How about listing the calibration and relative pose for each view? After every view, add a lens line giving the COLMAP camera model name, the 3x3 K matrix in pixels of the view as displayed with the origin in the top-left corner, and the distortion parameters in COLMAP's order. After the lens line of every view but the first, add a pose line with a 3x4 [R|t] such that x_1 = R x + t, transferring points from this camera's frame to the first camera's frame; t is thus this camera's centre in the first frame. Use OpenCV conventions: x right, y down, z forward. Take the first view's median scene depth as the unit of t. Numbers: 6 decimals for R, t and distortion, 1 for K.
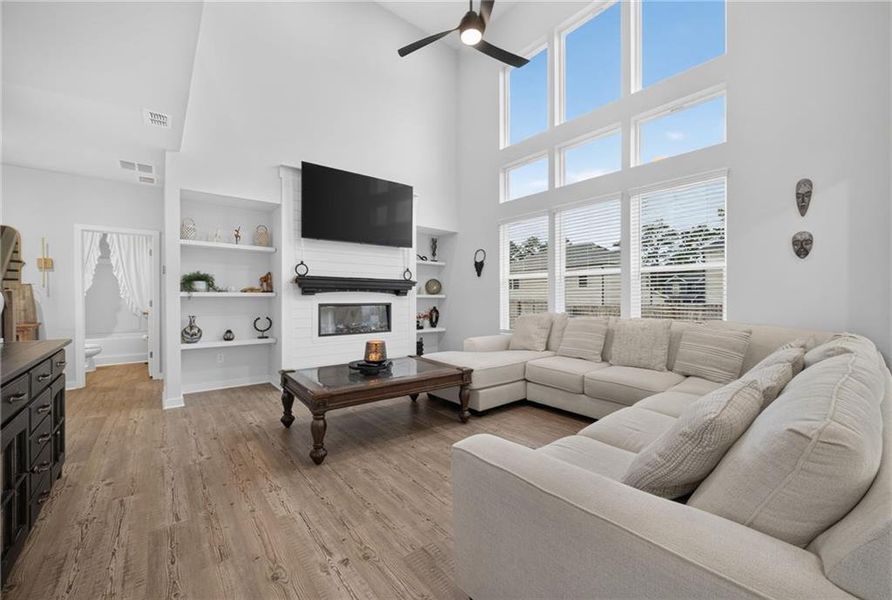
lens RADIAL K [[366.9, 0, 447.1], [0, 366.9, 298.7], [0, 0, 1]] dist [-0.018150, -0.000172]
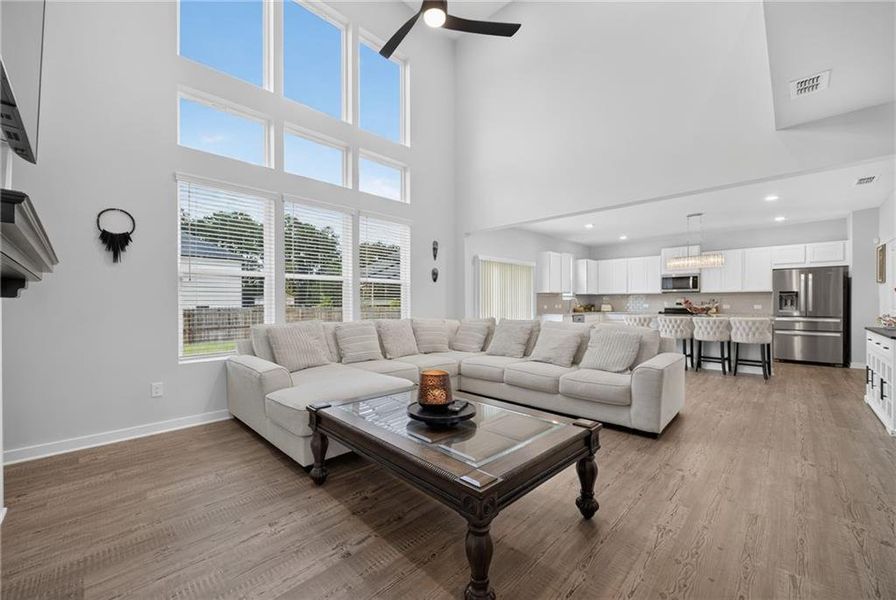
lens RADIAL K [[360.2, 0, 449.0], [0, 360.2, 302.9], [0, 0, 1]] dist [0.000994, 0.000385]
pose [[-0.134228, -0.001860, 0.990949, -0.912022], [0.002228, 0.999995, 0.002179, -0.006702], [-0.990948, 0.002501, -0.134223, 1.181291]]
